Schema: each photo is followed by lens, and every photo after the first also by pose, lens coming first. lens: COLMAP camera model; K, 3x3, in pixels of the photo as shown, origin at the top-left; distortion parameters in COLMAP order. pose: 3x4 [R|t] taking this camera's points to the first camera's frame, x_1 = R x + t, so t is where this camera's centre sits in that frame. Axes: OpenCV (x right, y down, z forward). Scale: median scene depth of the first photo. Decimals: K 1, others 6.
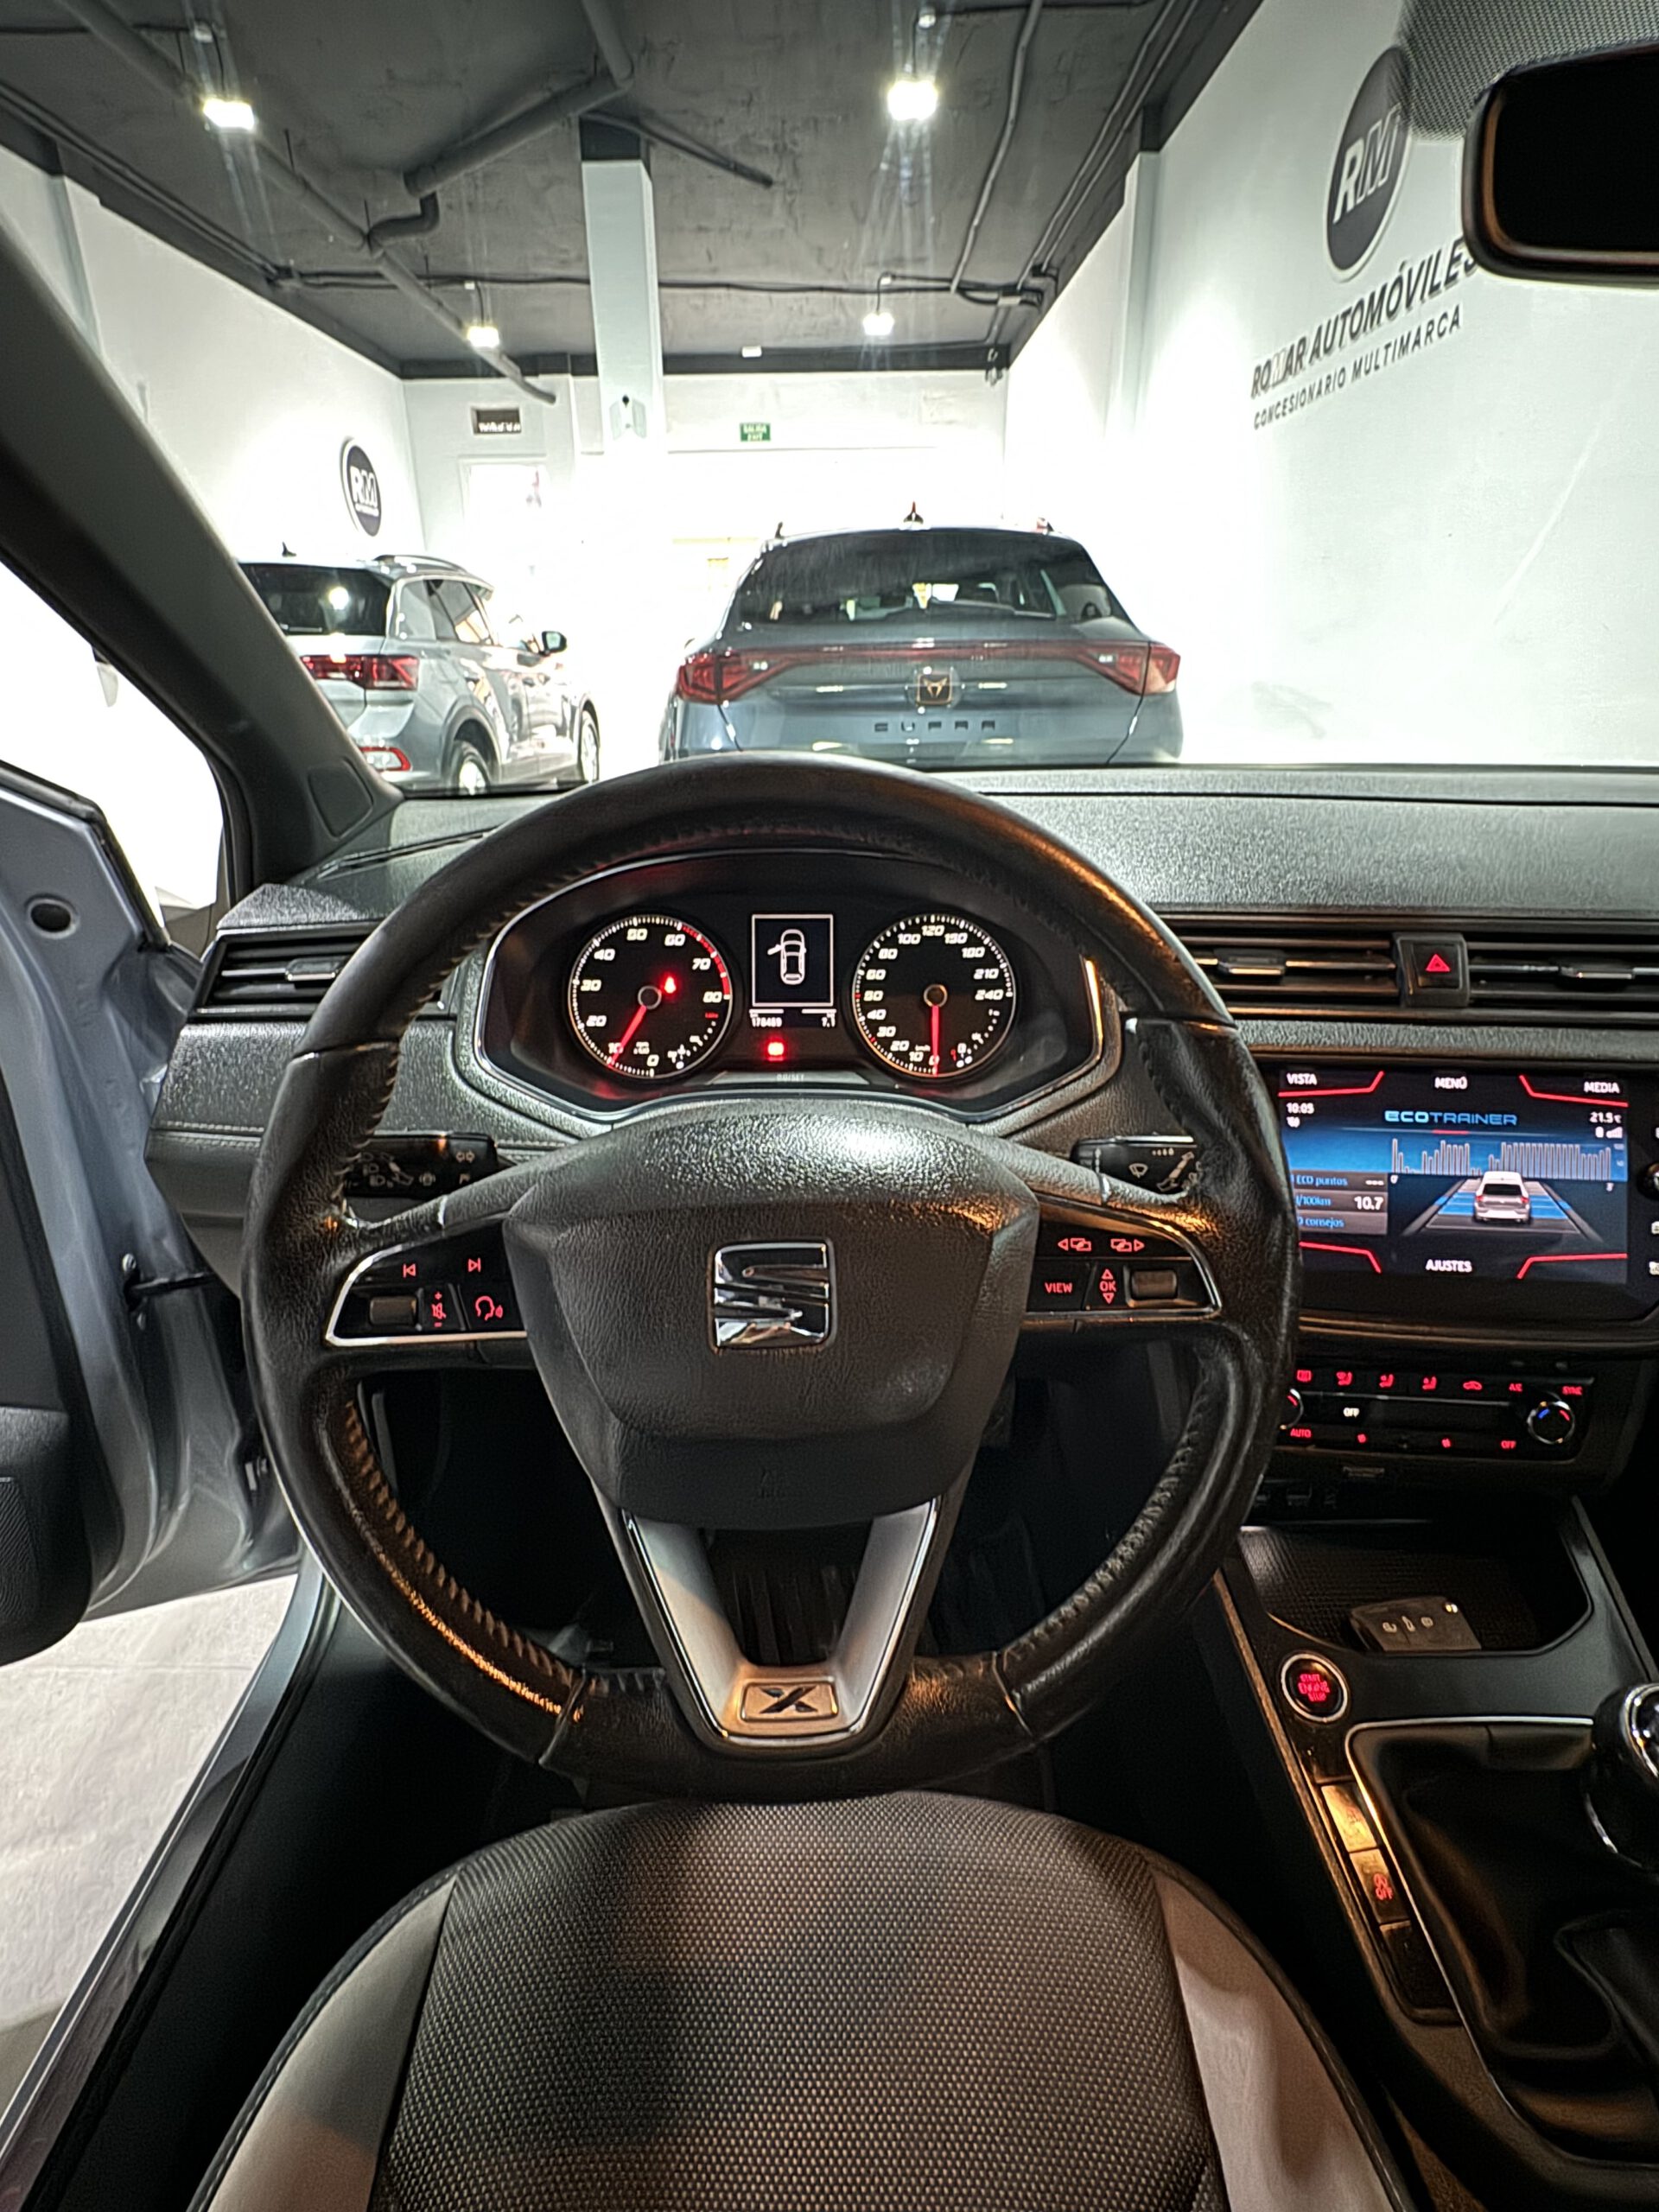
lens RADIAL K [[1098.6, 0, 832.1], [0, 1098.6, 1097.0], [0, 0, 1]] dist [0.004546, -0.001015]
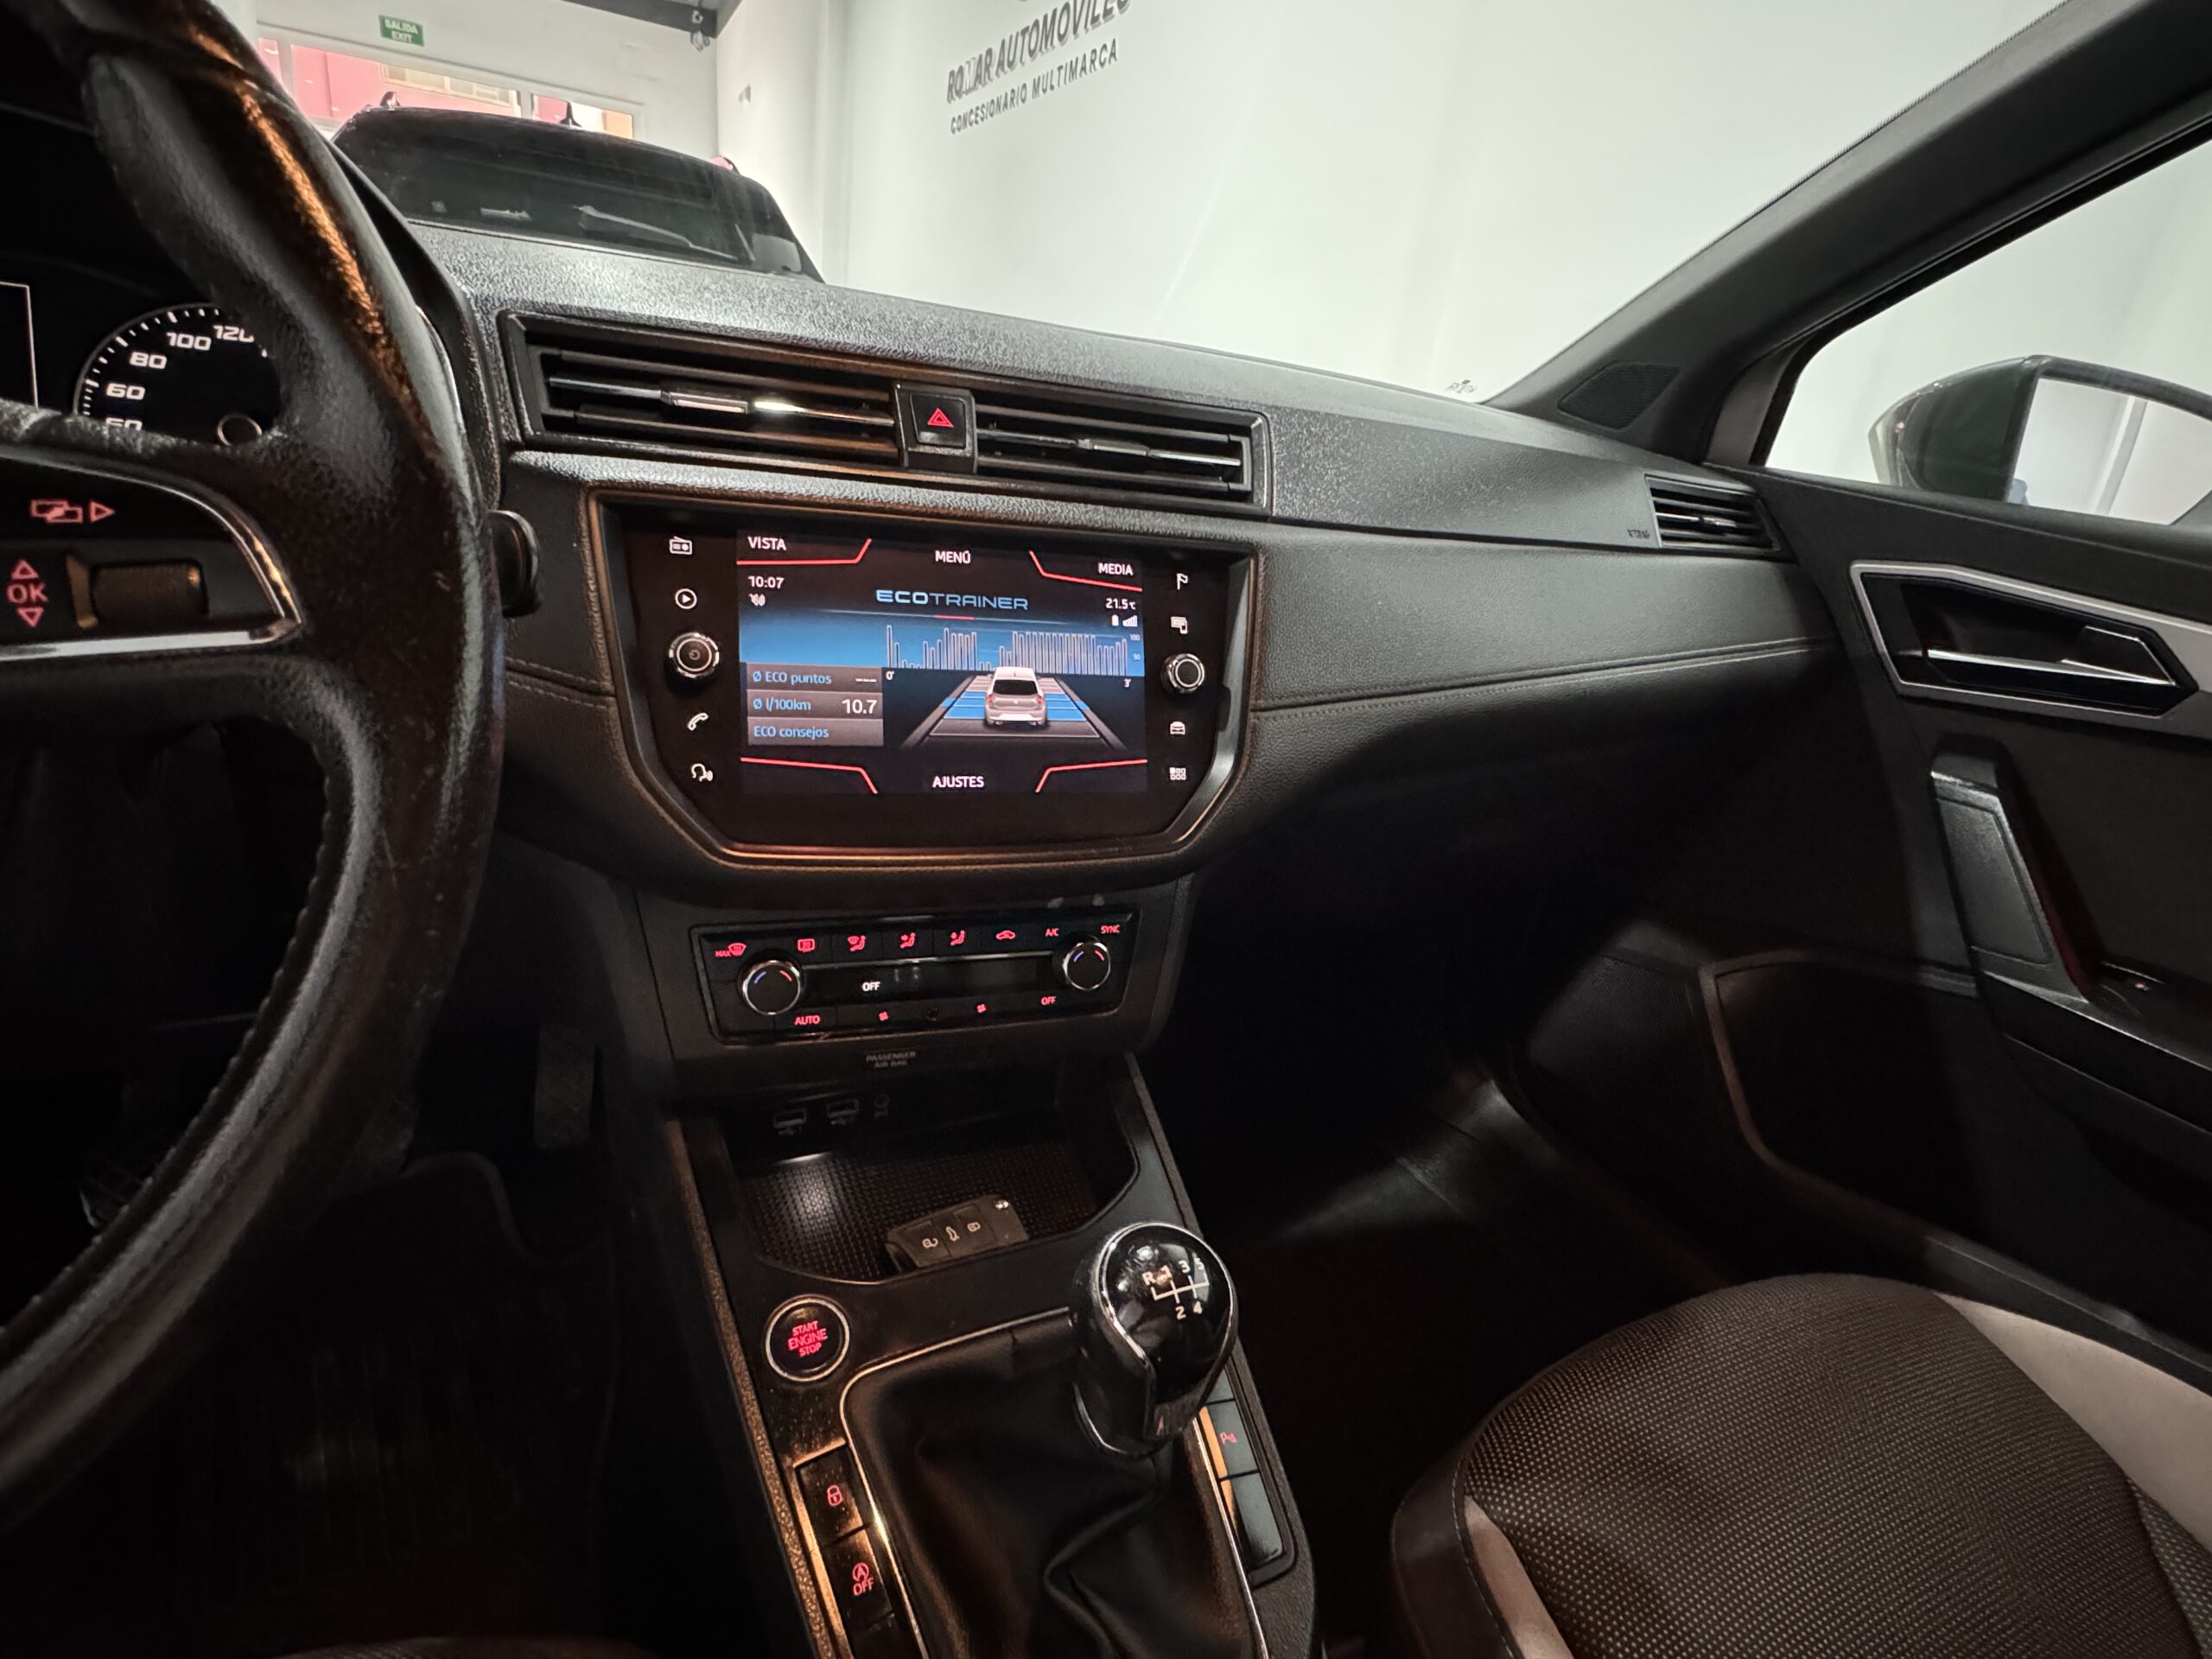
lens RADIAL K [[1098.6, 0, 1108.8], [0, 1098.6, 833.6], [0, 0, 1]] dist [0.004546, -0.001015]
pose [[0.894206, -0.048066, 0.445068, 0.284563], [0.040648, 0.998830, 0.026203, 0.166818], [-0.445807, -0.005340, 0.895113, 0.216836]]
